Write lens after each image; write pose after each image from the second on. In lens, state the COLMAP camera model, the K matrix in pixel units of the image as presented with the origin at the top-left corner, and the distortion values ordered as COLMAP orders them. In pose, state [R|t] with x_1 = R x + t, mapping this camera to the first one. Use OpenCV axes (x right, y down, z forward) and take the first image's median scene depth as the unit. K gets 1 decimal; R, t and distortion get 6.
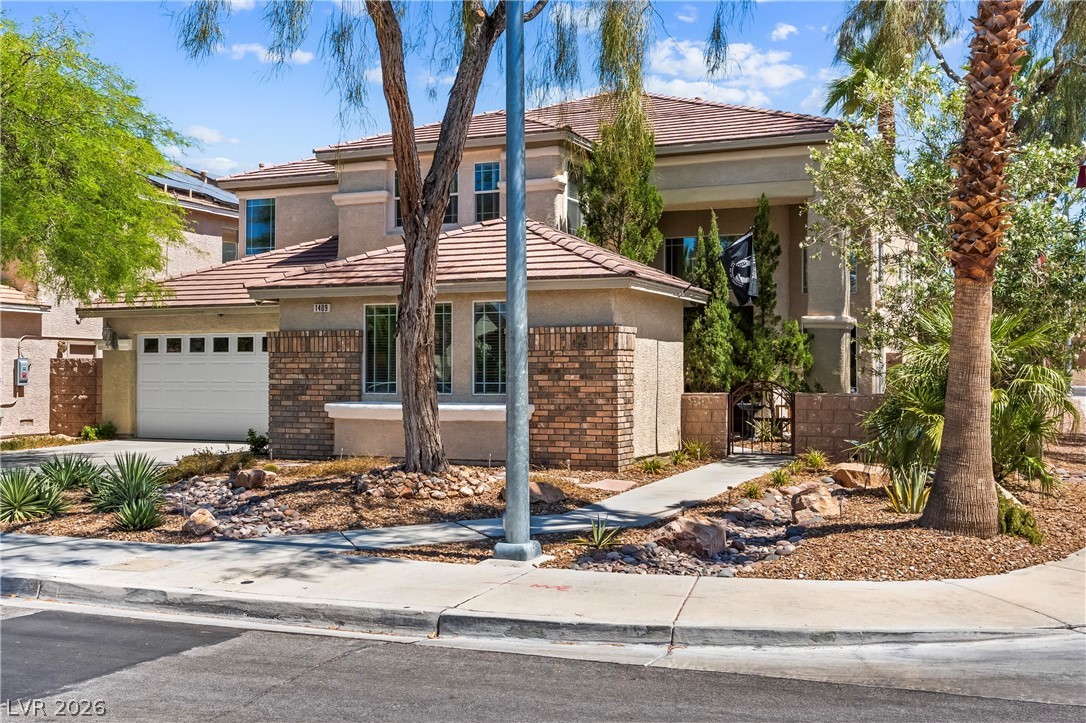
lens RADIAL K [[1159.6, 0, 545.1], [0, 1159.6, 361.3], [0, 0, 1]] dist [-0.000775, 0.000000]
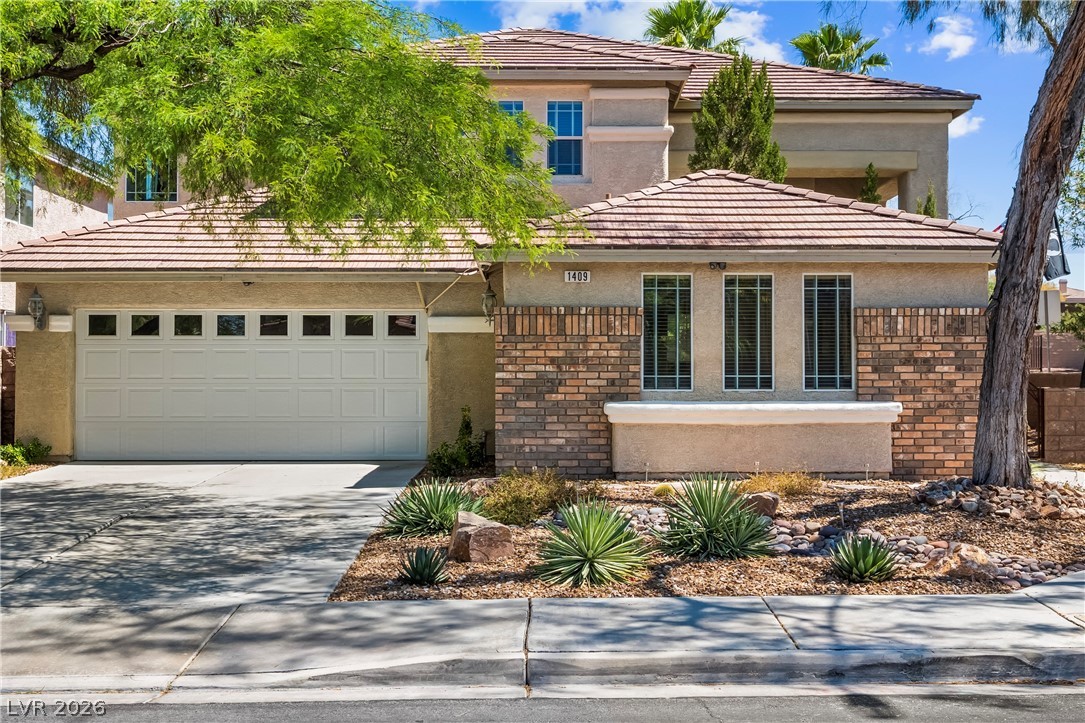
lens RADIAL K [[1336.6, 0, 539.3], [0, 1336.6, 361.8], [0, 0, 1]] dist [0.008480, 0.000000]
pose [[0.905552, 0.003966, 0.424216, -0.605684], [-0.004362, 0.999990, -0.000038, 0.009507], [-0.424213, -0.001816, 0.905561, 0.239690]]
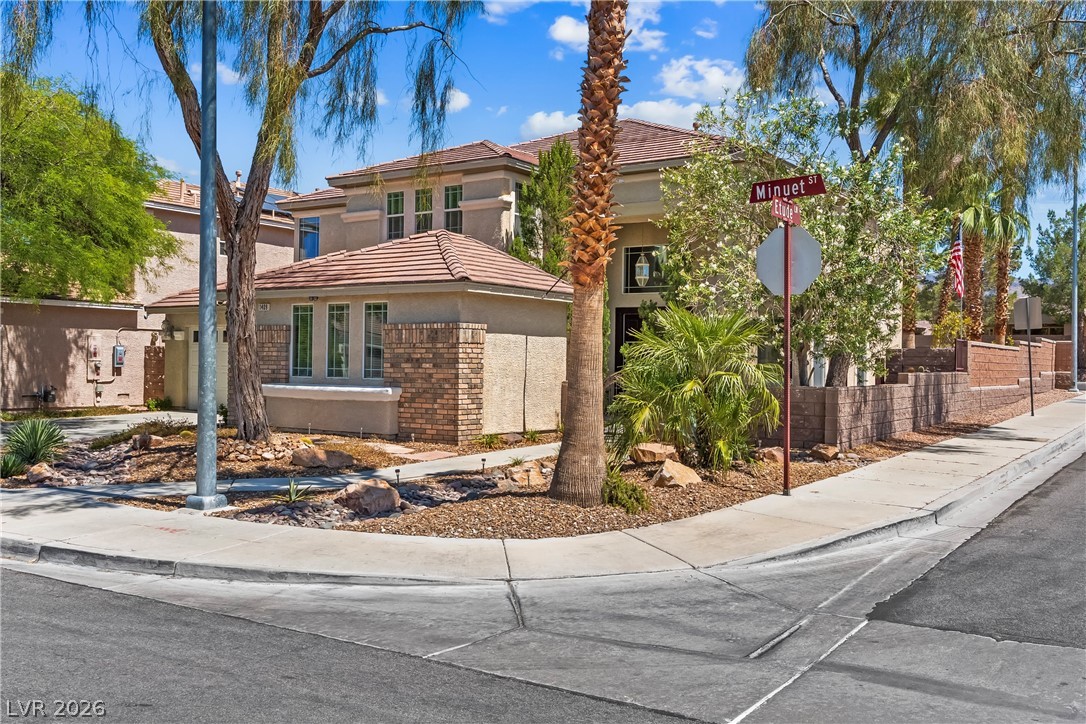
lens RADIAL K [[1005.5, 0, 543.5], [0, 1005.5, 361.4], [0, 0, 1]] dist [0.002374, 0.000000]
pose [[0.983146, 0.012572, -0.182387, 0.310041], [-0.010935, 0.999890, 0.009982, -0.002067], [0.182492, -0.007820, 0.983176, -0.000955]]
